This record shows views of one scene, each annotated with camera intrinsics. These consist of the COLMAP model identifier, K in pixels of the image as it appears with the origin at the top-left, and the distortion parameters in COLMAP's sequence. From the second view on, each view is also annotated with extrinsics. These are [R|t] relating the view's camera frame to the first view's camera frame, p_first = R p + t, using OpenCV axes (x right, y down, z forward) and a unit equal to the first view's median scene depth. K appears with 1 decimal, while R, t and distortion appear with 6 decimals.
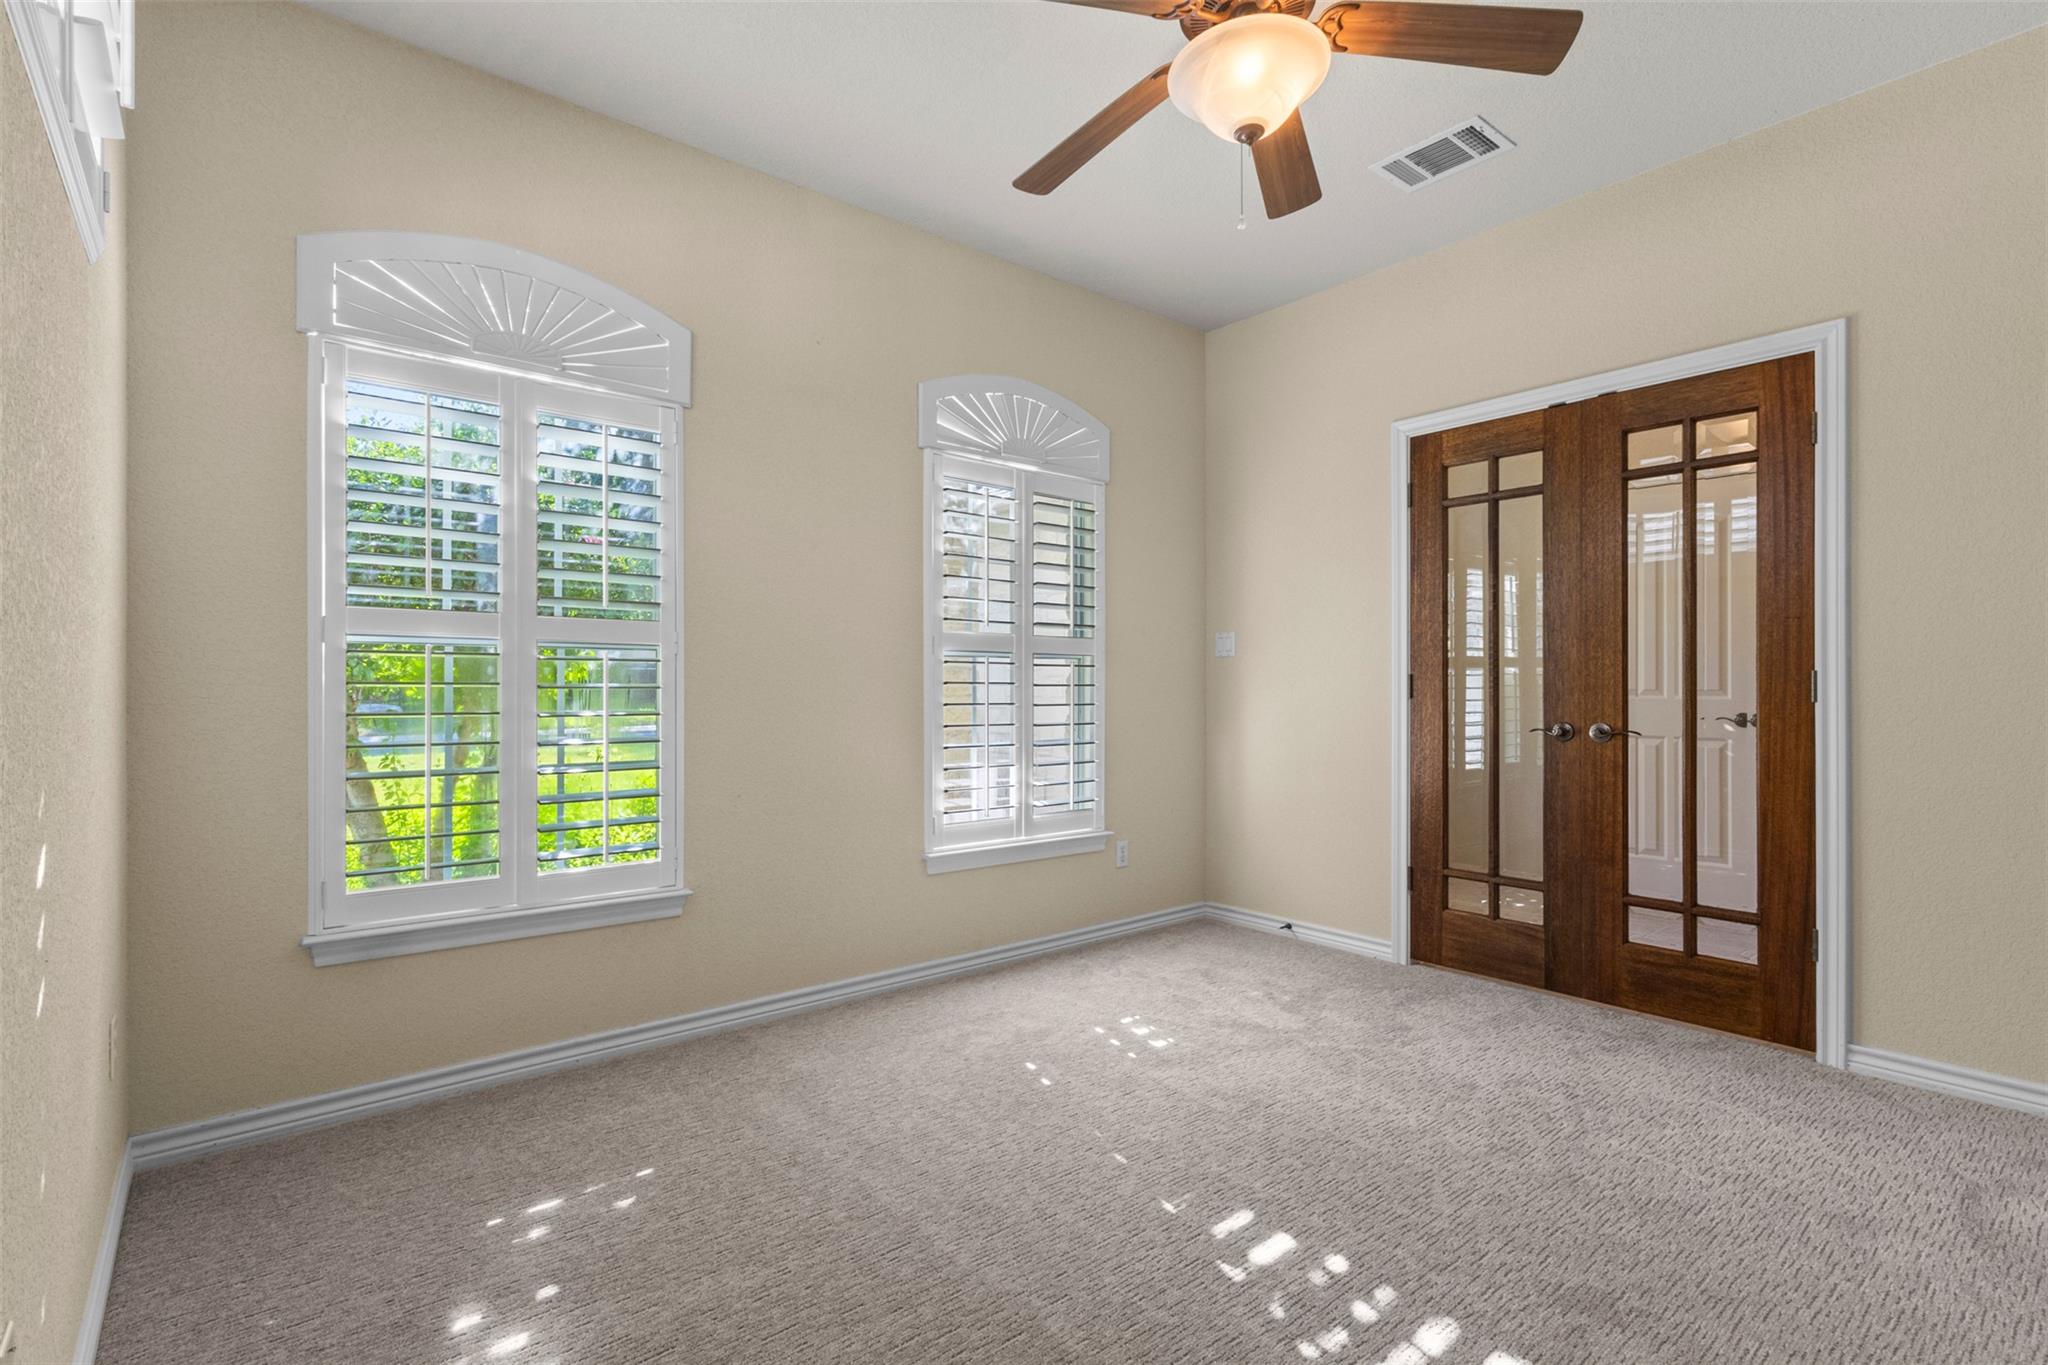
lens RADIAL K [[948.3, 0, 1022.5], [0, 948.3, 684.2], [0, 0, 1]] dist [0.005916, -0.000359]
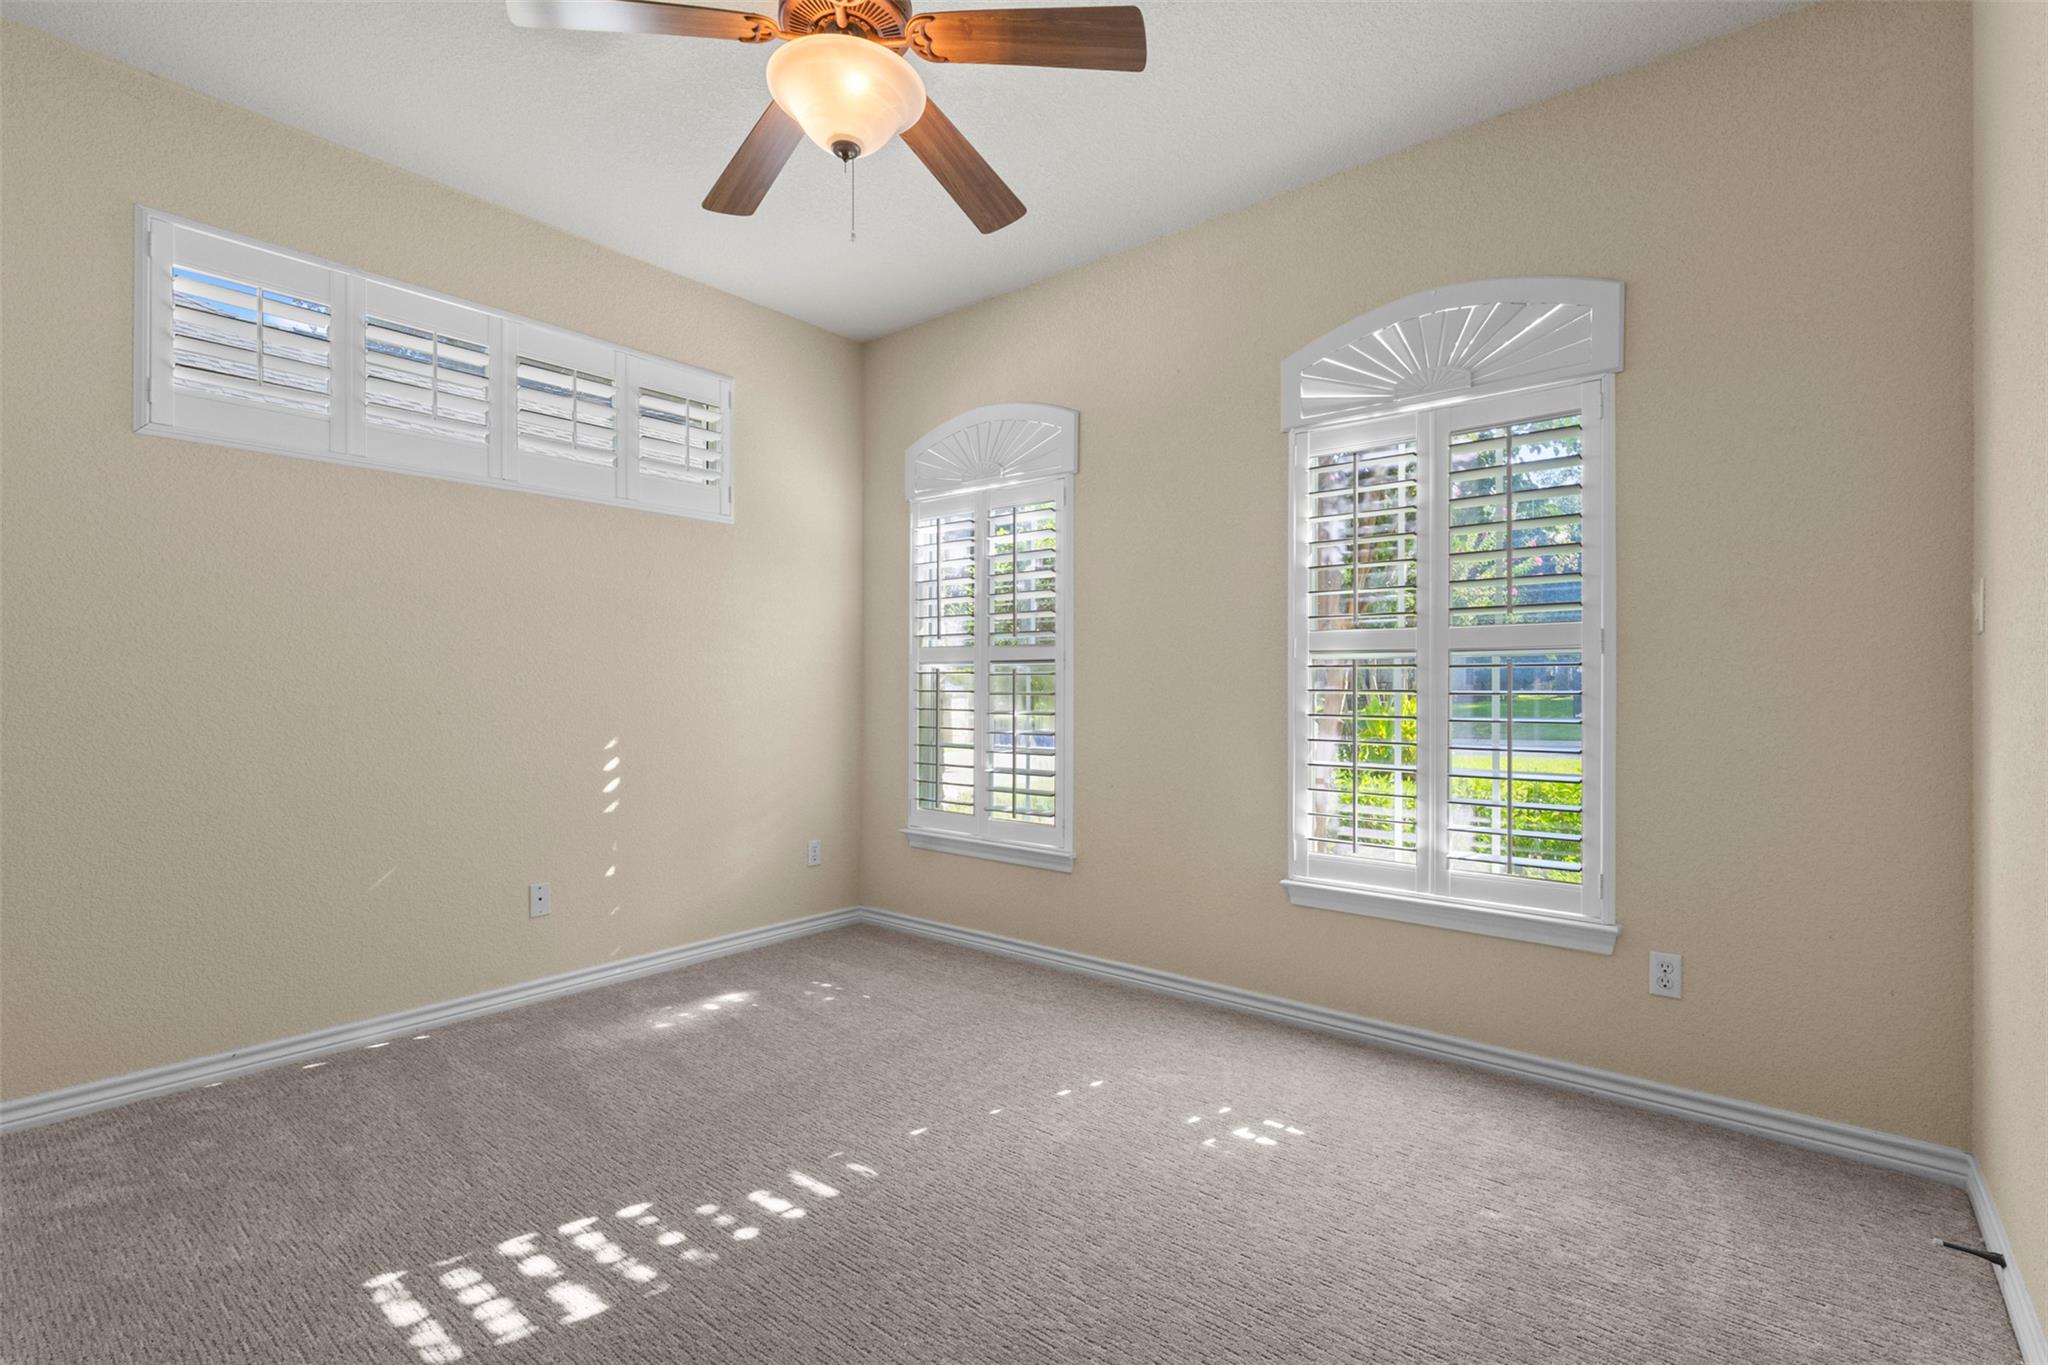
lens RADIAL K [[948.3, 0, 1024.1], [0, 948.3, 684.1], [0, 0, 1]] dist [0.005916, -0.000359]
pose [[0.196152, -0.004634, -0.980563, 0.732443], [-0.000258, 0.999989, -0.004777, -0.002978], [0.980574, 0.001190, 0.196148, 0.573760]]
